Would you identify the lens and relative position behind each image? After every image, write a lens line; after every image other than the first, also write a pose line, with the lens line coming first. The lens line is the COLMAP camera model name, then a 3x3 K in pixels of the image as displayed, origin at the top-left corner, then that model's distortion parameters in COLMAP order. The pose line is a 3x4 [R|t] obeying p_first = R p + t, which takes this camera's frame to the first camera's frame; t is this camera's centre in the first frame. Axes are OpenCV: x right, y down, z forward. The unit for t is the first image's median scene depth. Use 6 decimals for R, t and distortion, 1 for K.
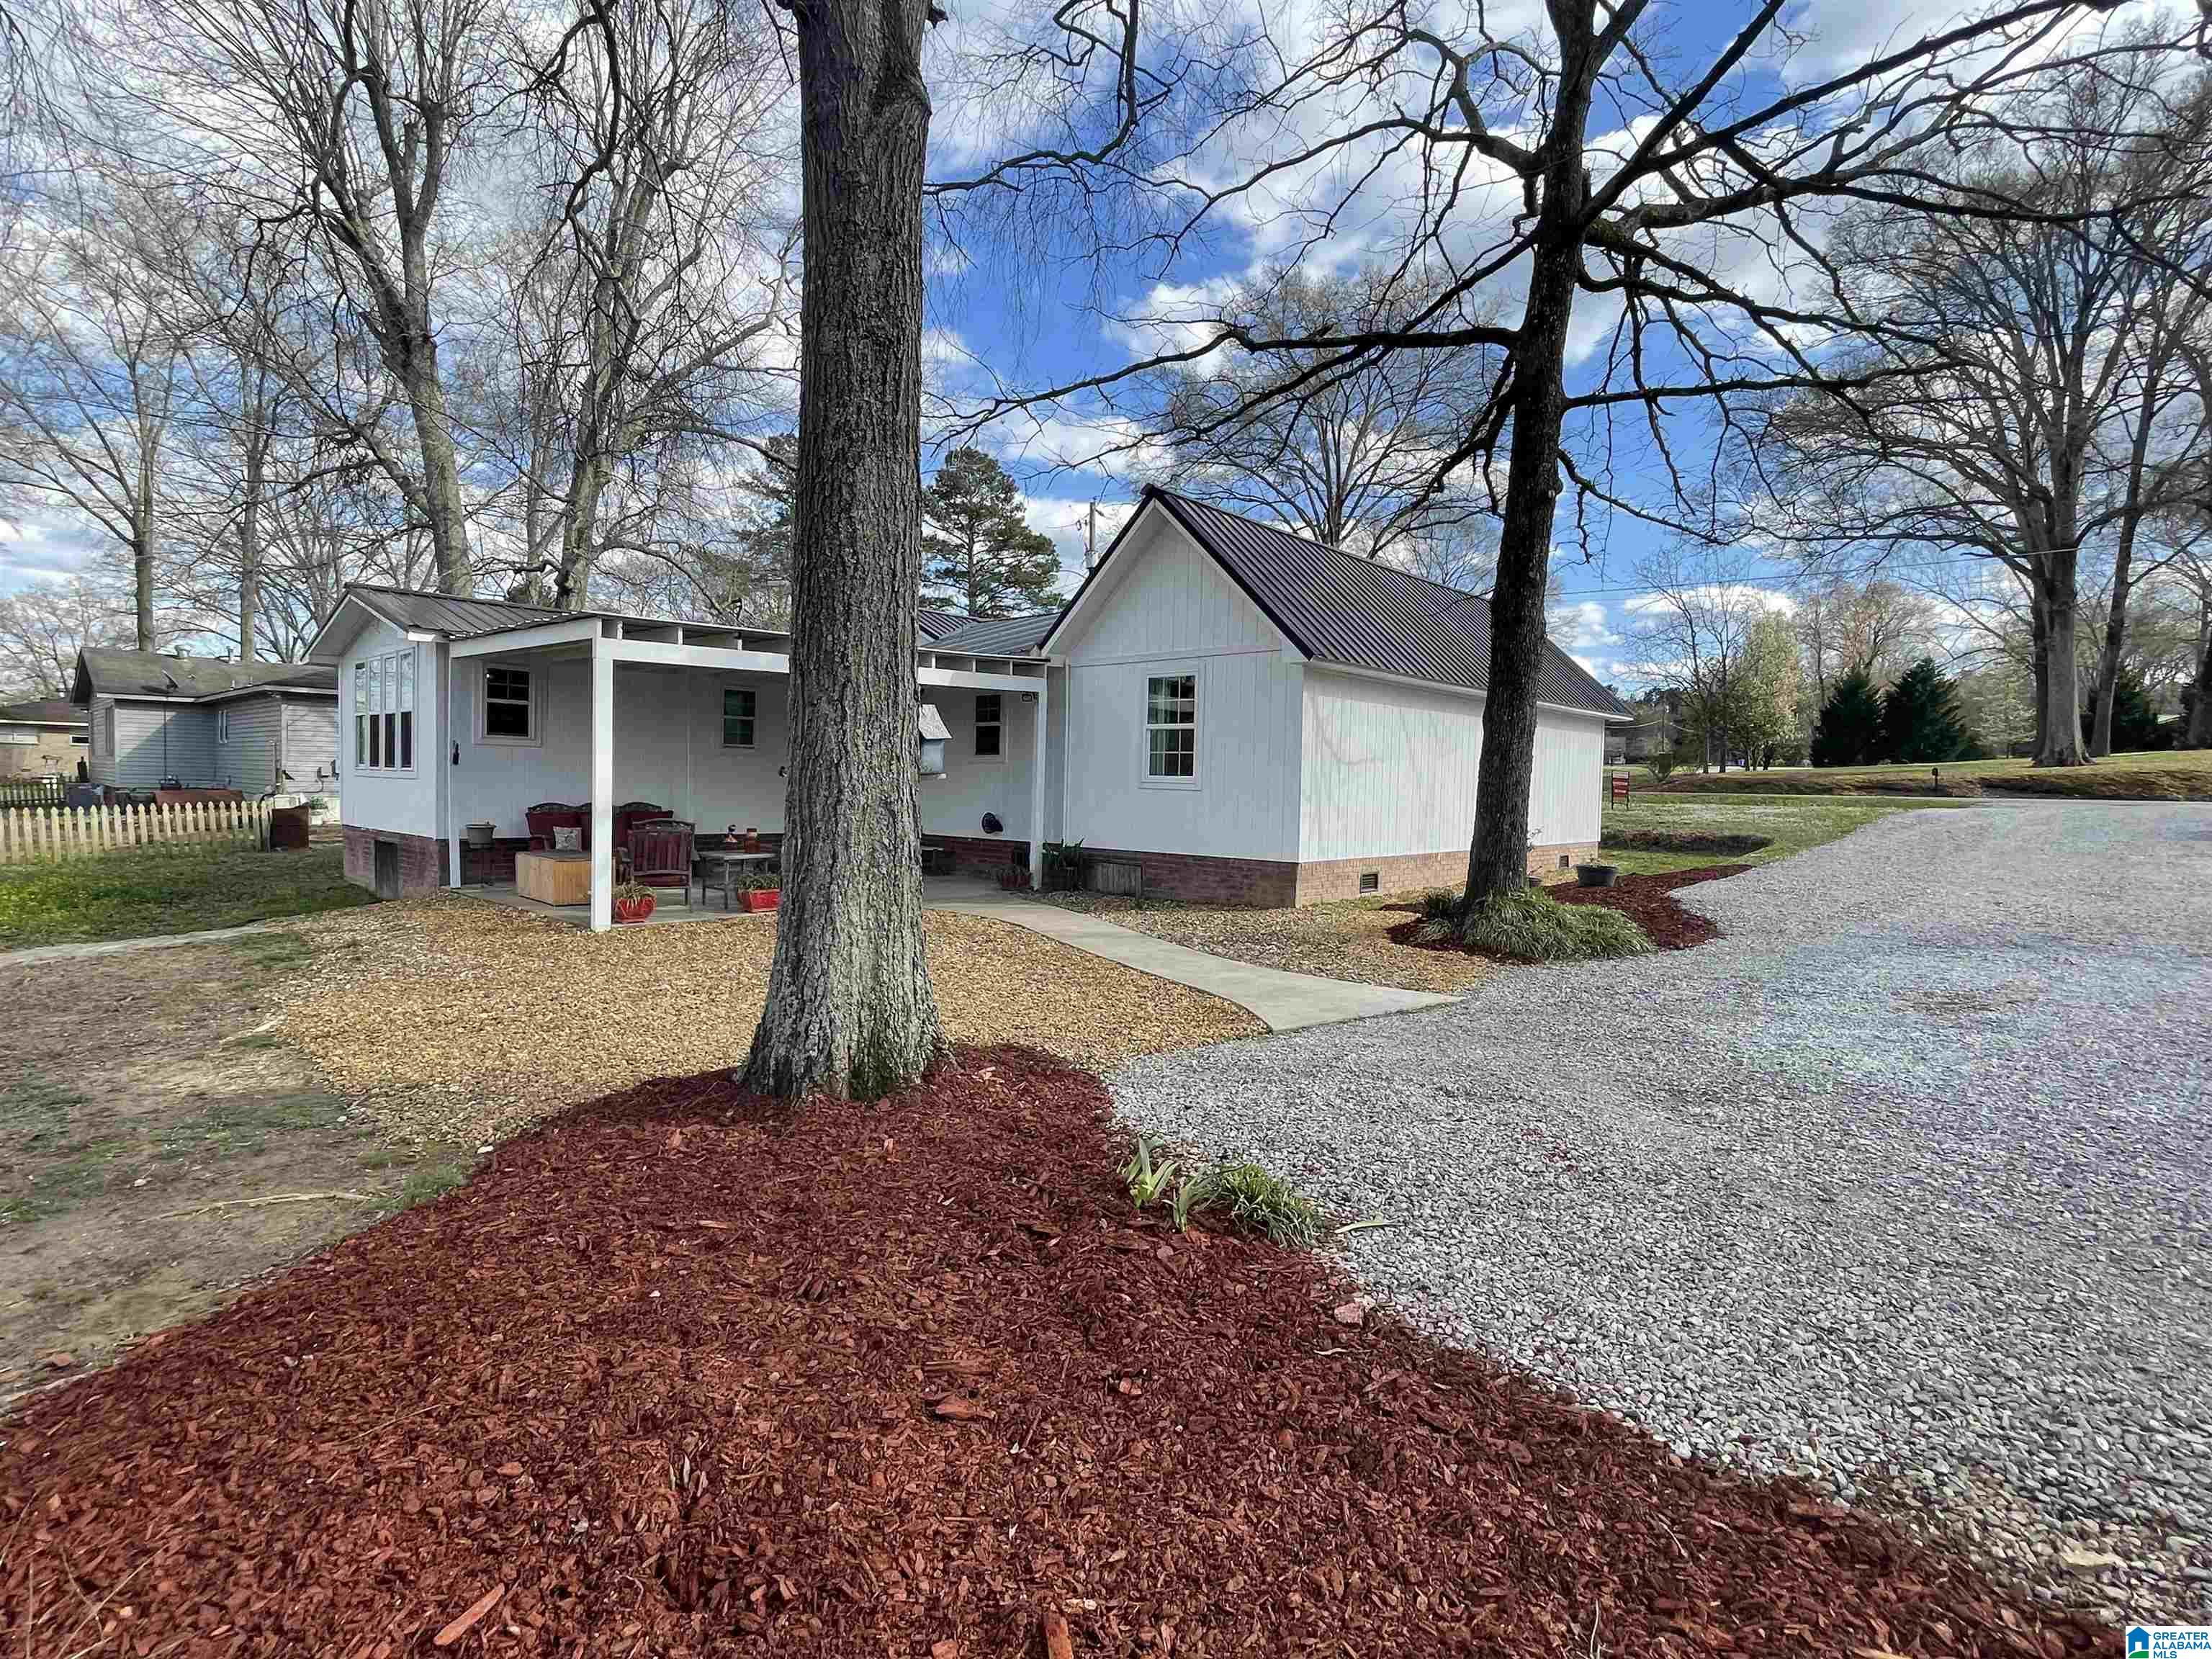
lens RADIAL K [[1076.1, 0, 1101.4], [0, 1076.1, 824.4], [0, 0, 1]] dist [0.001743, 0.000739]
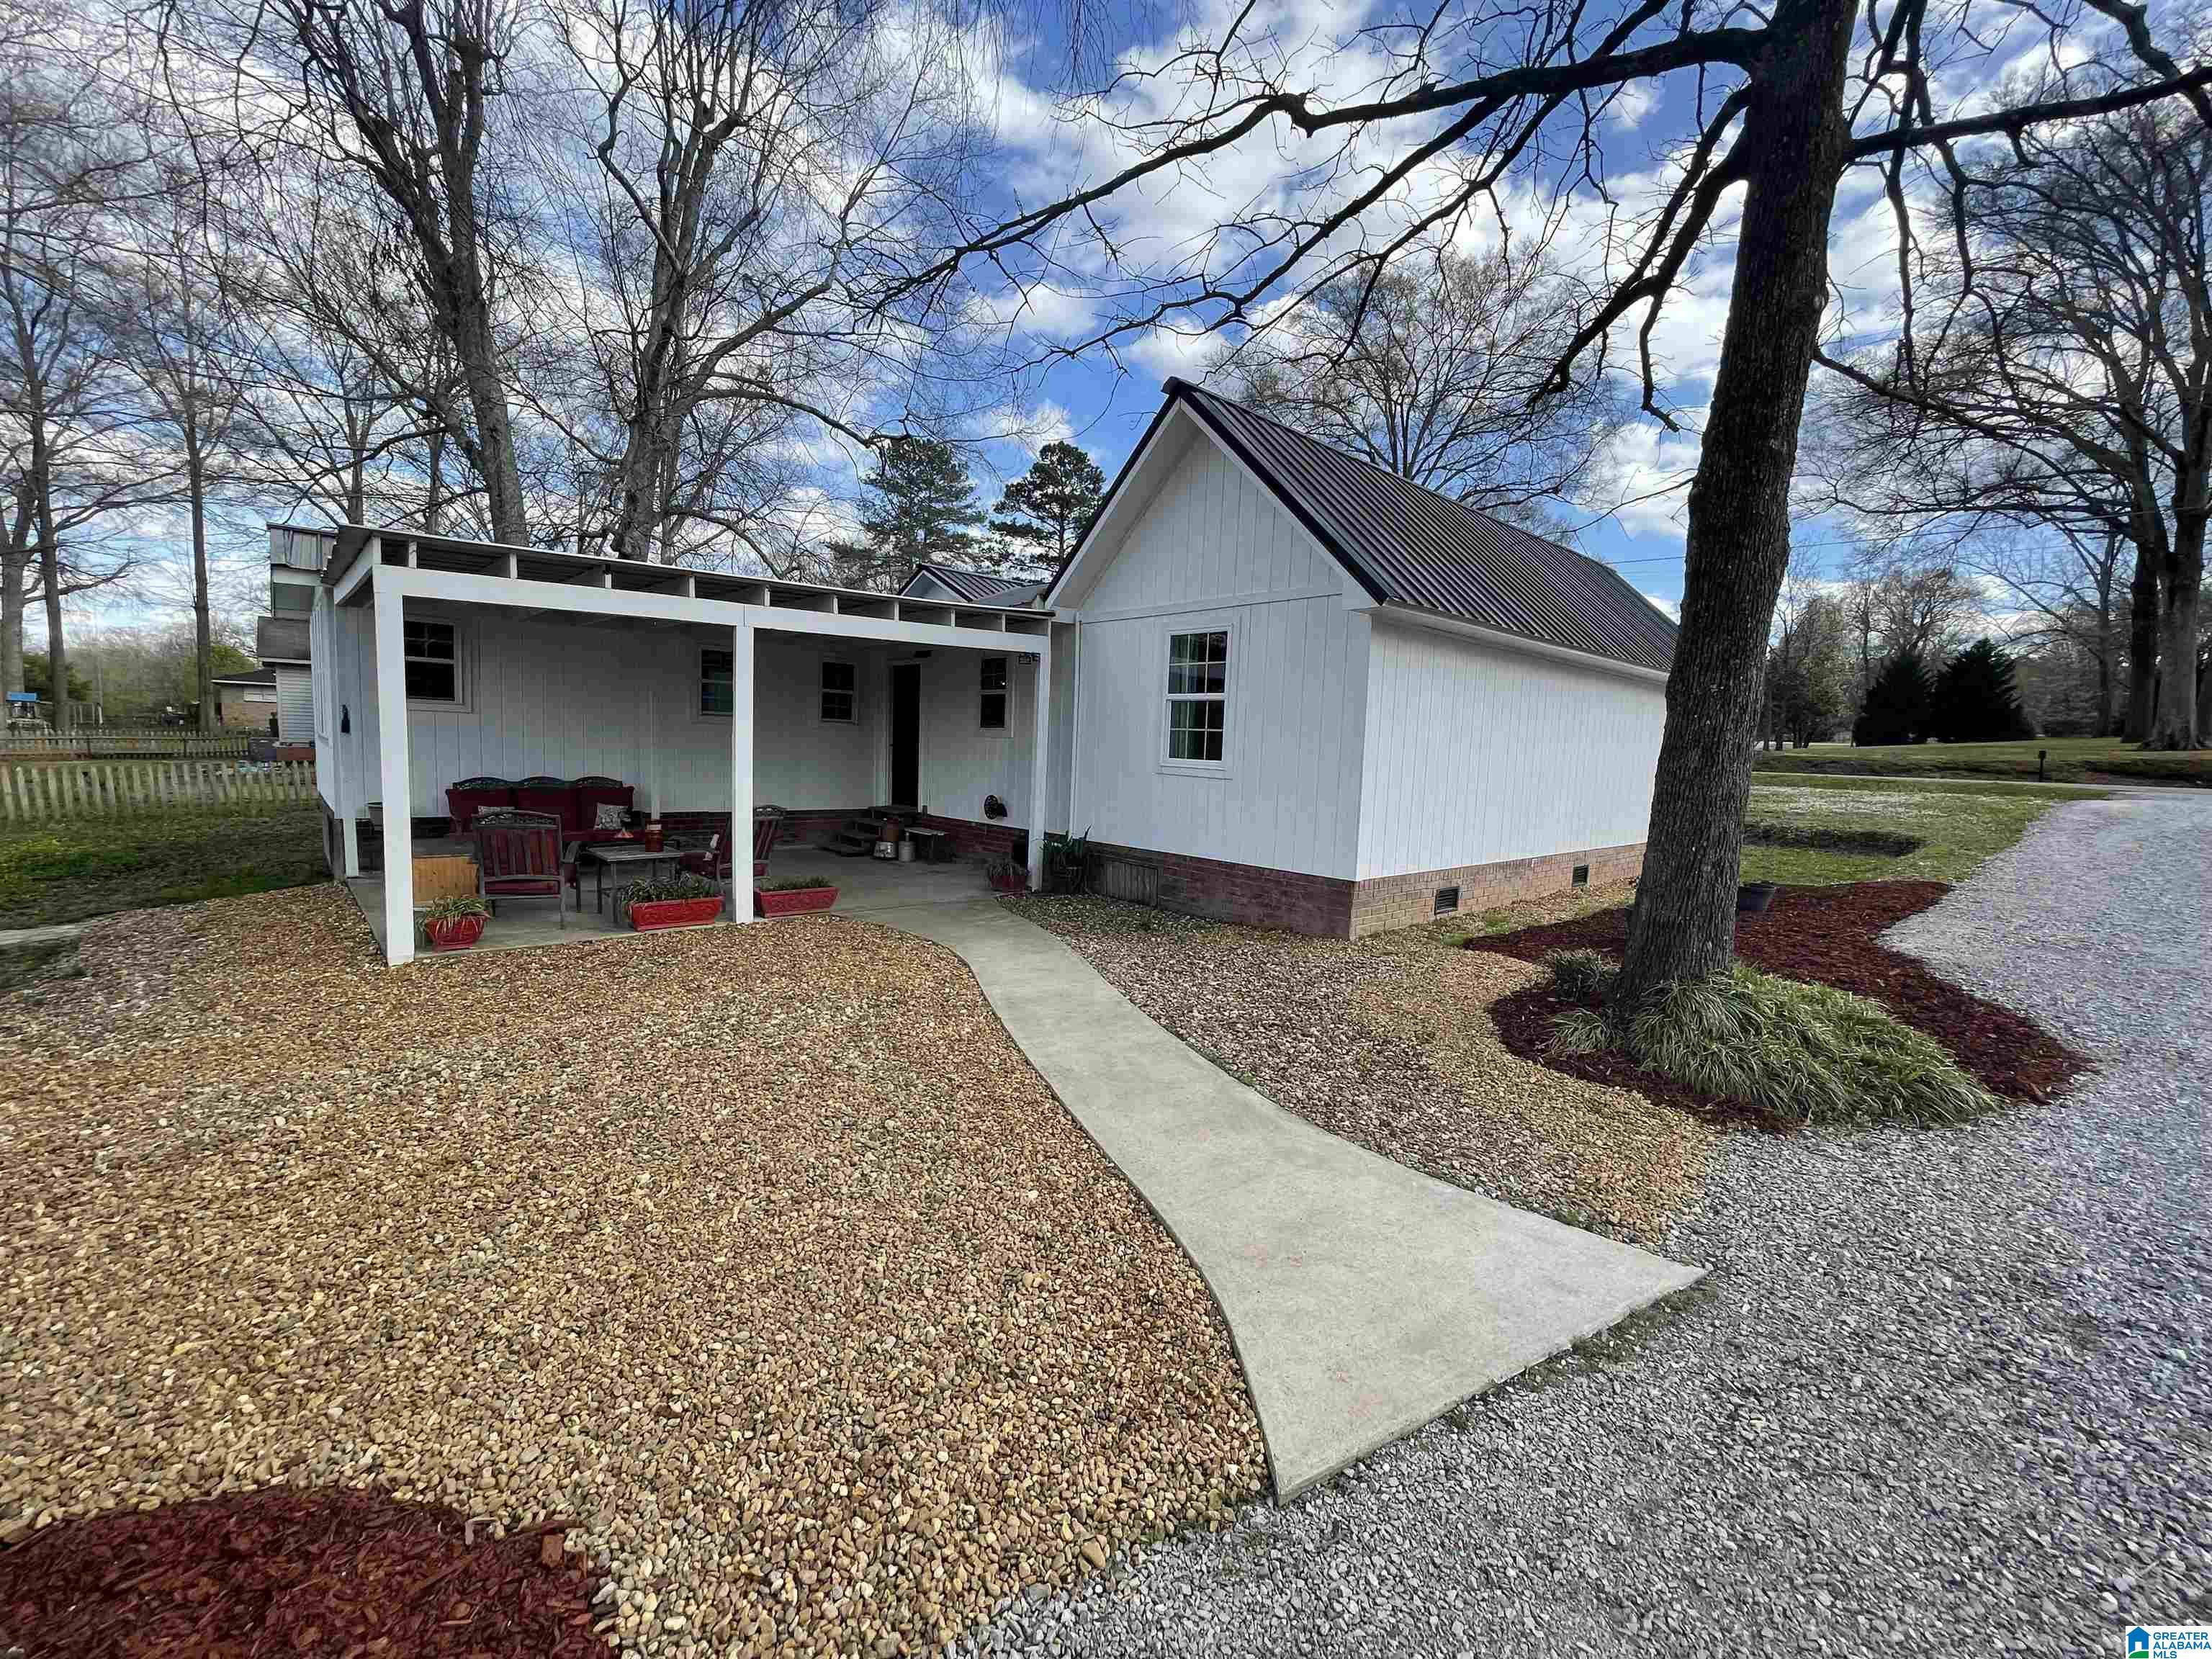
lens RADIAL K [[909.1, 0, 1102.0], [0, 909.1, 826.8], [0, 0, 1]] dist [-0.001152, 0.000267]
pose [[0.995805, 0.023362, -0.088466, 0.051579], [-0.018839, 0.998489, 0.051624, -0.025936], [0.089538, -0.049741, 0.994741, 0.292557]]
